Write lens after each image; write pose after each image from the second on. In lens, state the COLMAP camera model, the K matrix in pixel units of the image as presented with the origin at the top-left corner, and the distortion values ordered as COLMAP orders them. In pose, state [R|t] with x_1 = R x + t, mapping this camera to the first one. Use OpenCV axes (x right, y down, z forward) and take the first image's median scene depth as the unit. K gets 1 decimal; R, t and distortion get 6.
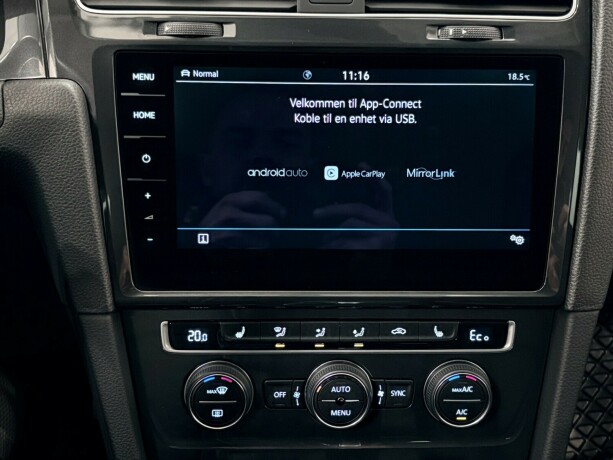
lens RADIAL K [[816.6, 0, 310.7], [0, 816.6, 232.4], [0, 0, 1]] dist [0.007035, 0.000000]
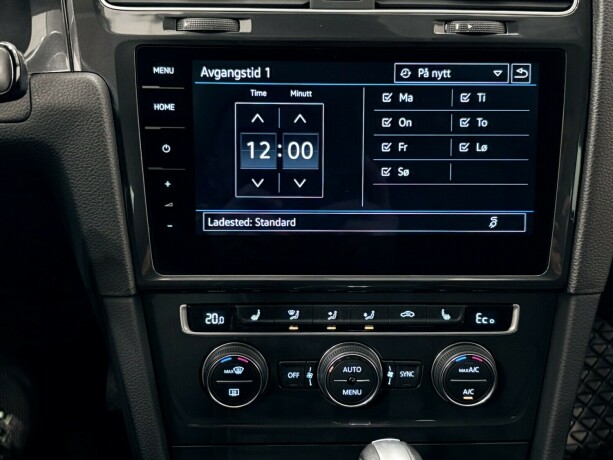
lens RADIAL K [[816.6, 0, 306.9], [0, 816.6, 234.8], [0, 0, 1]] dist [0.007035, 0.000000]
pose [[0.999965, -0.001765, -0.008166, -0.012326], [0.001730, 0.999989, -0.004297, 0.024595], [0.008174, 0.004283, 0.999957, -0.044738]]
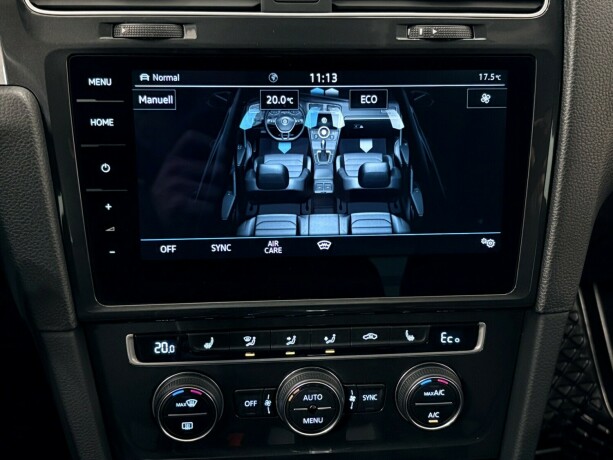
lens RADIAL K [[816.6, 0, 310.7], [0, 816.6, 229.6], [0, 0, 1]] dist [0.007035, 0.000000]
pose [[0.998024, -0.020255, 0.059477, -0.020416], [0.016212, 0.997574, 0.067698, -0.077868], [-0.060704, -0.066600, 0.995931, 0.030442]]
